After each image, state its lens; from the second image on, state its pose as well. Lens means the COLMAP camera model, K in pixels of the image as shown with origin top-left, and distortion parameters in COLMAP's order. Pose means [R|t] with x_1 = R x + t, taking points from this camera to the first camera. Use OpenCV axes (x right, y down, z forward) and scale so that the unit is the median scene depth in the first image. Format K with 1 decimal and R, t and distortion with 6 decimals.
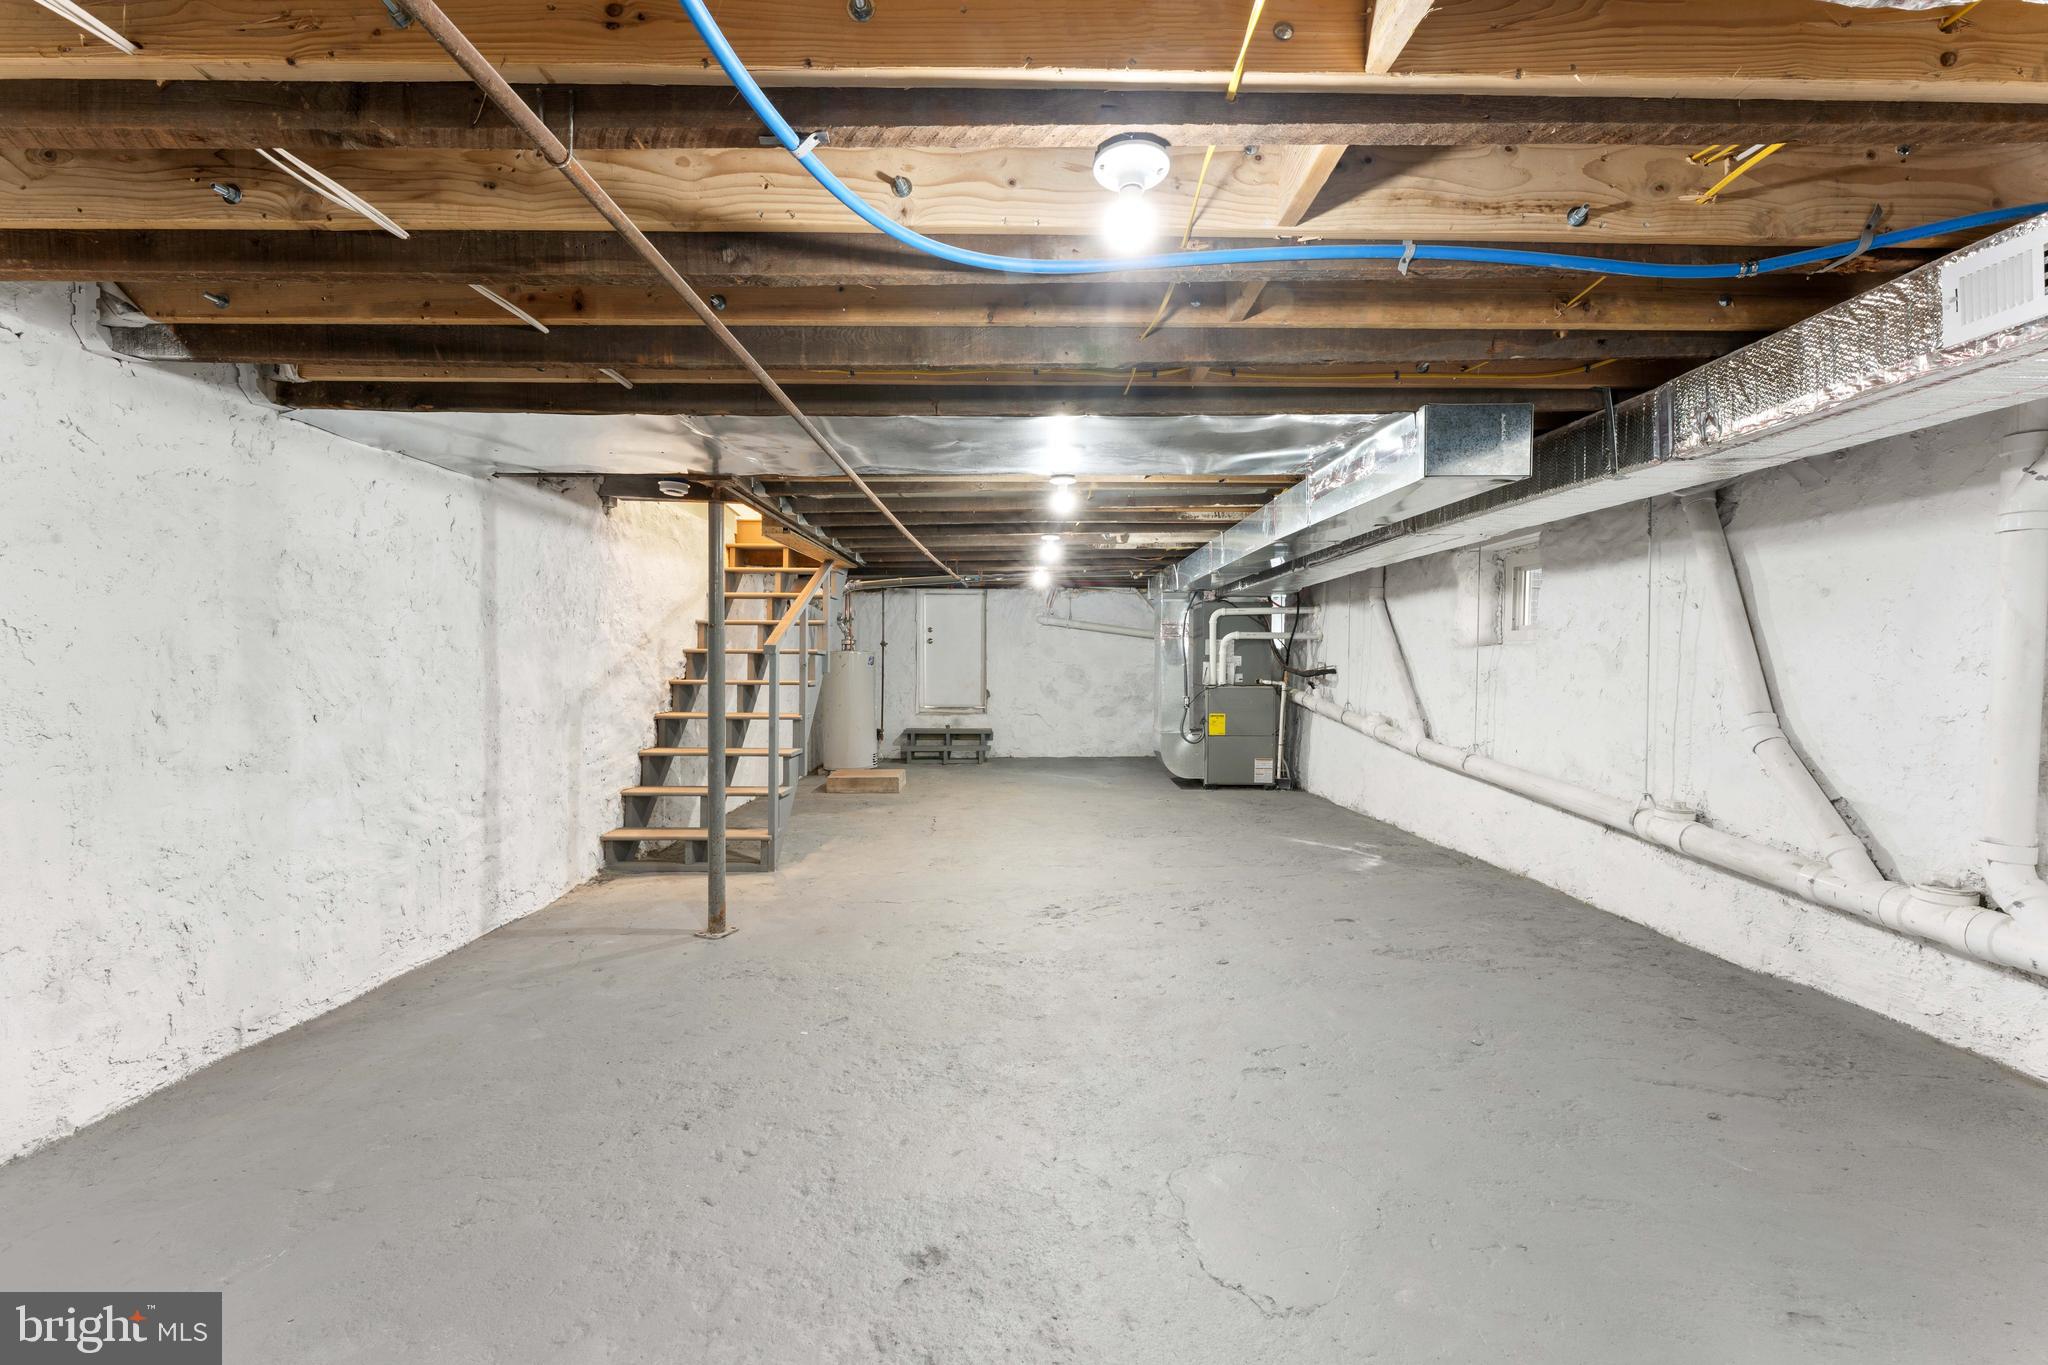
lens RADIAL K [[829.6, 0, 1019.9], [0, 829.6, 668.1], [0, 0, 1]] dist [-0.001573, -0.000195]
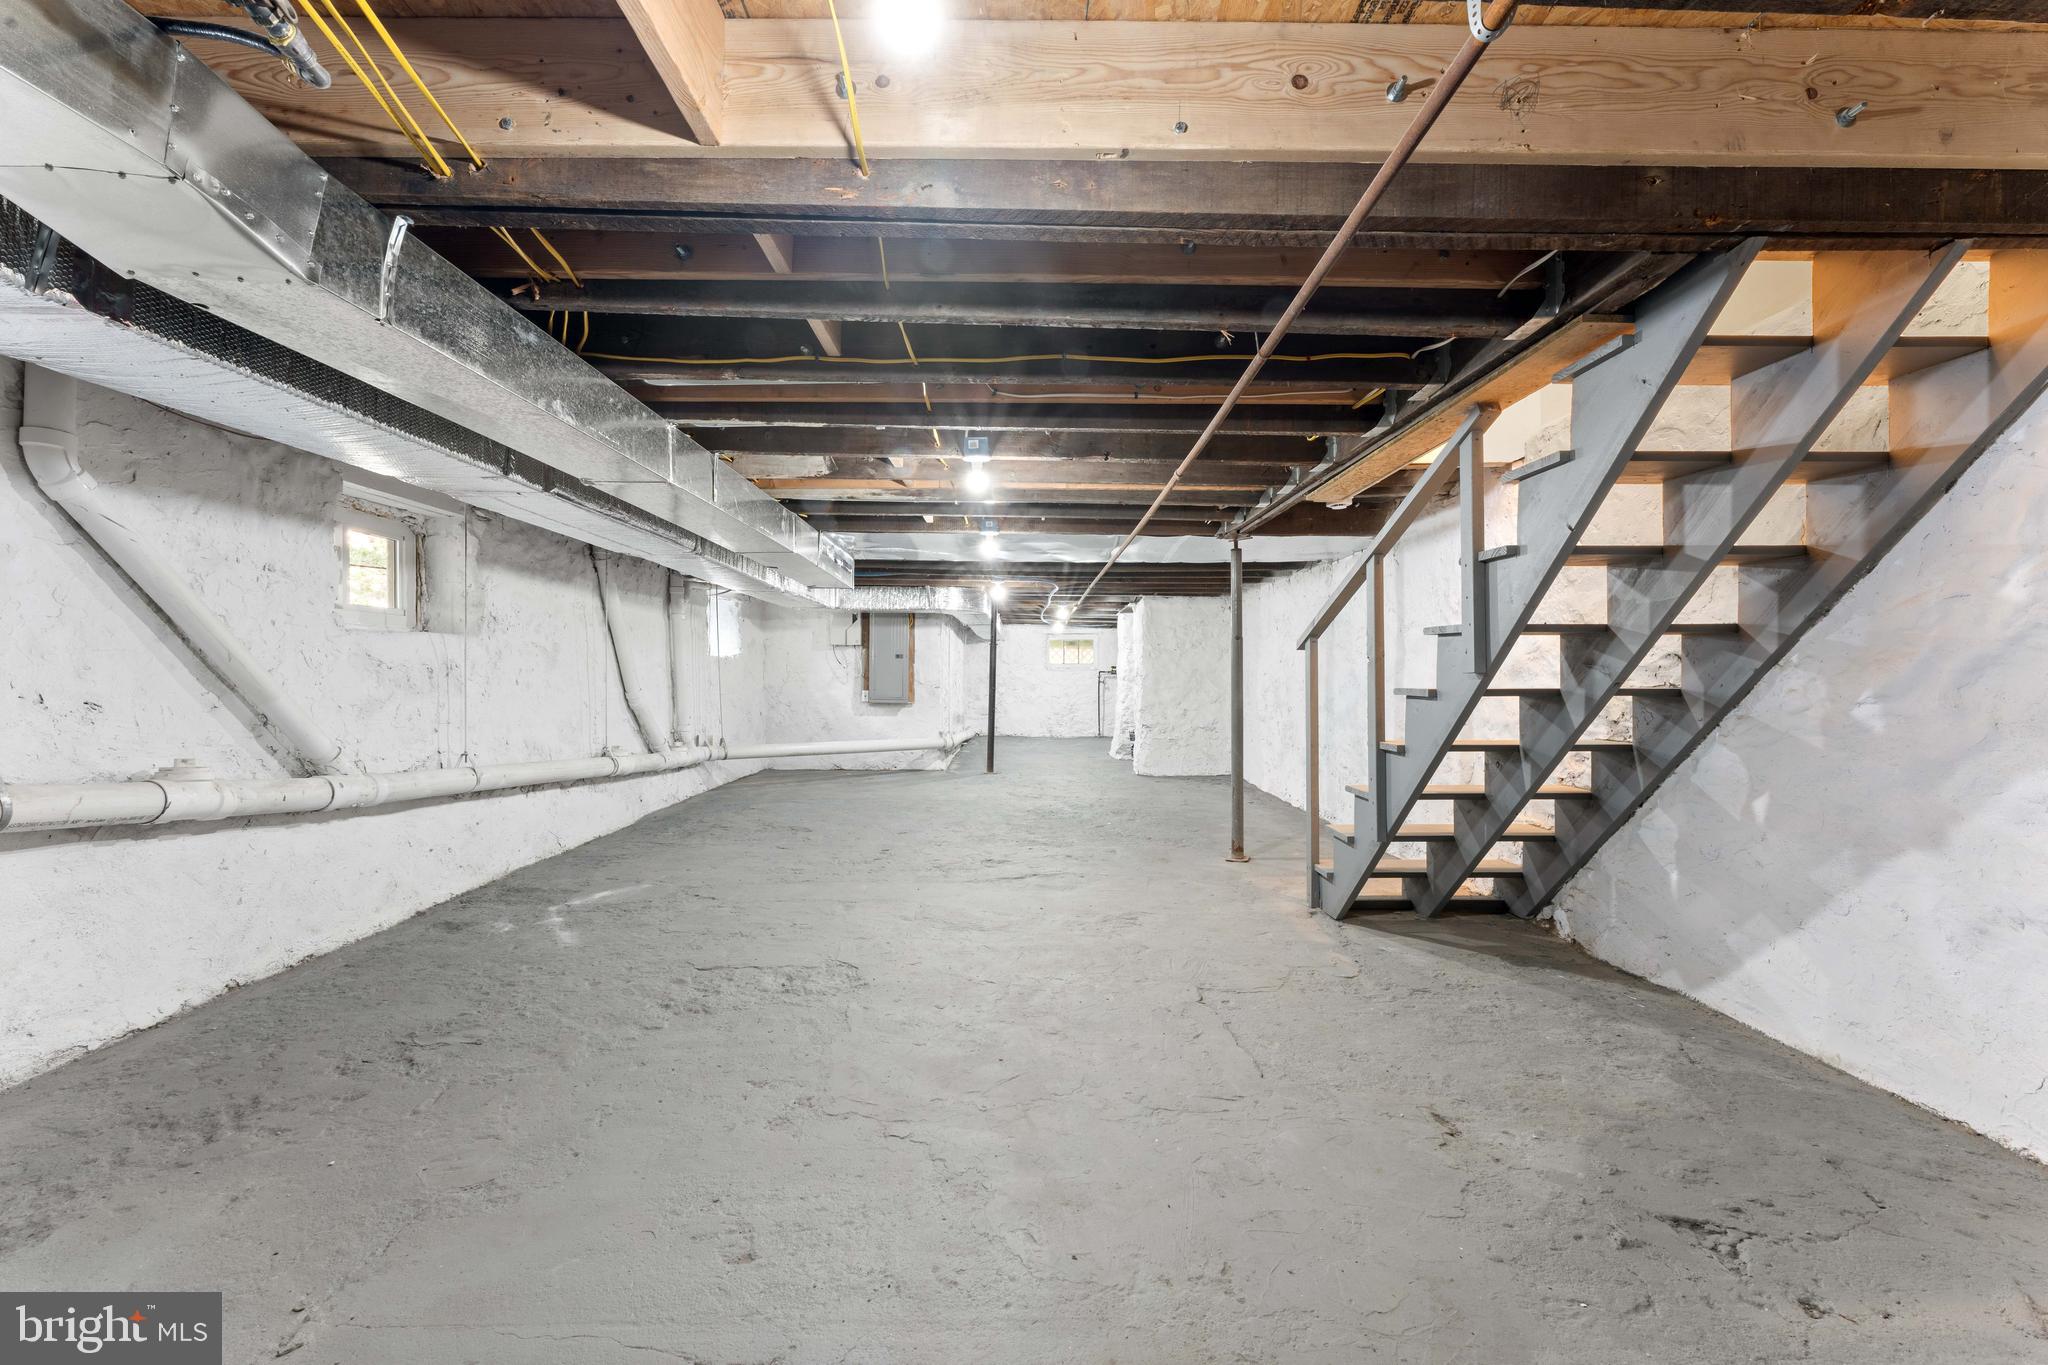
lens RADIAL K [[829.6, 0, 1019.9], [0, 829.6, 668.1], [0, 0, 1]] dist [-0.001573, -0.000195]
pose [[-0.999953, -0.006499, -0.007207, 0.008248], [-0.006487, 0.999977, -0.001746, 0.004071], [0.007218, -0.001699, -0.999973, 2.170386]]
